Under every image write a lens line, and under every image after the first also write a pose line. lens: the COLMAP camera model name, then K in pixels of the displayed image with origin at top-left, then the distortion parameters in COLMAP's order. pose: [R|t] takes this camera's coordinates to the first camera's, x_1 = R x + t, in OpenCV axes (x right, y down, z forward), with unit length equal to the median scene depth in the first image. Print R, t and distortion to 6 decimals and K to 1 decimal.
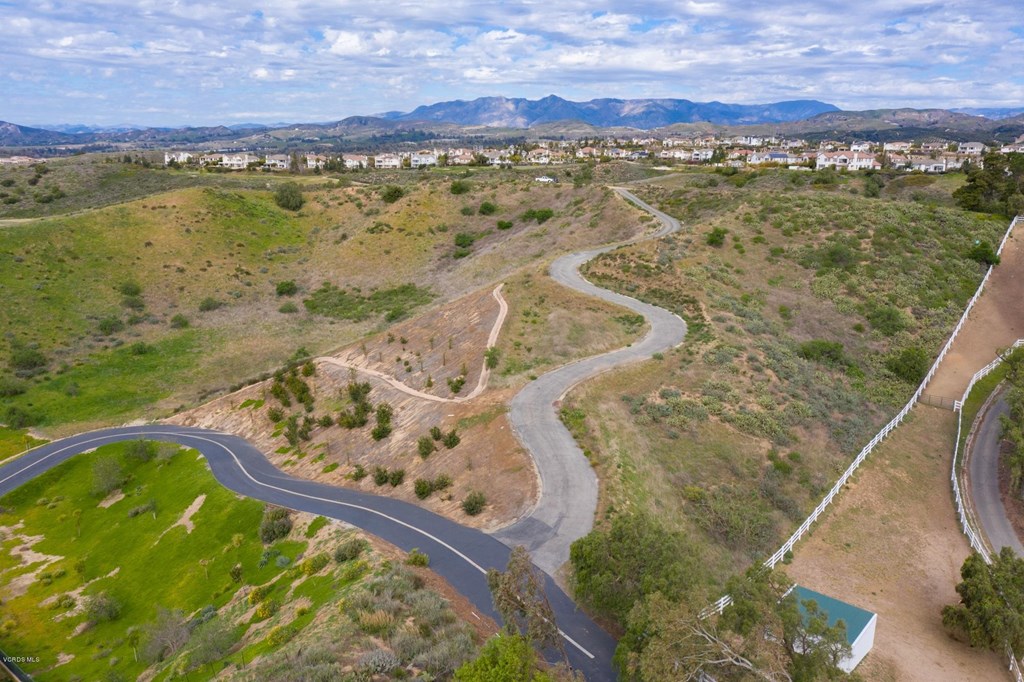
lens RADIAL K [[775.7, 0, 509.2], [0, 775.7, 339.9], [0, 0, 1]] dist [0.005373, 0.004523]
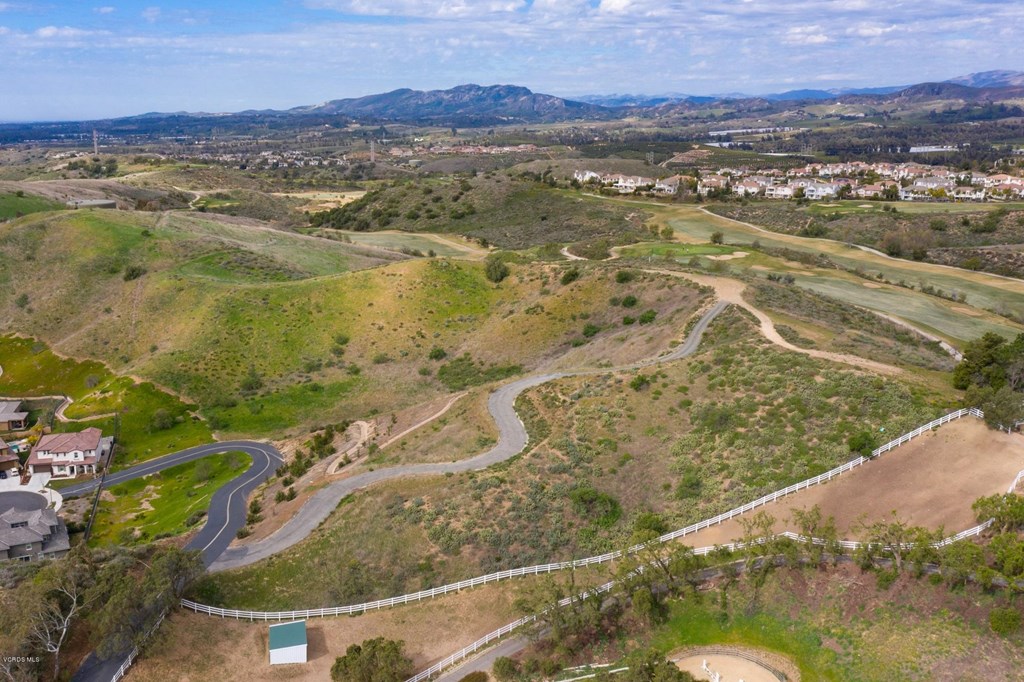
lens RADIAL K [[908.8, 0, 502.8], [0, 908.8, 342.8], [0, 0, 1]] dist [-0.007454, 0.011298]
pose [[0.818358, 0.138775, -0.557702, 0.513257], [-0.140777, 0.989250, 0.039585, -0.129871], [0.557200, 0.046117, 0.829097, -0.140653]]
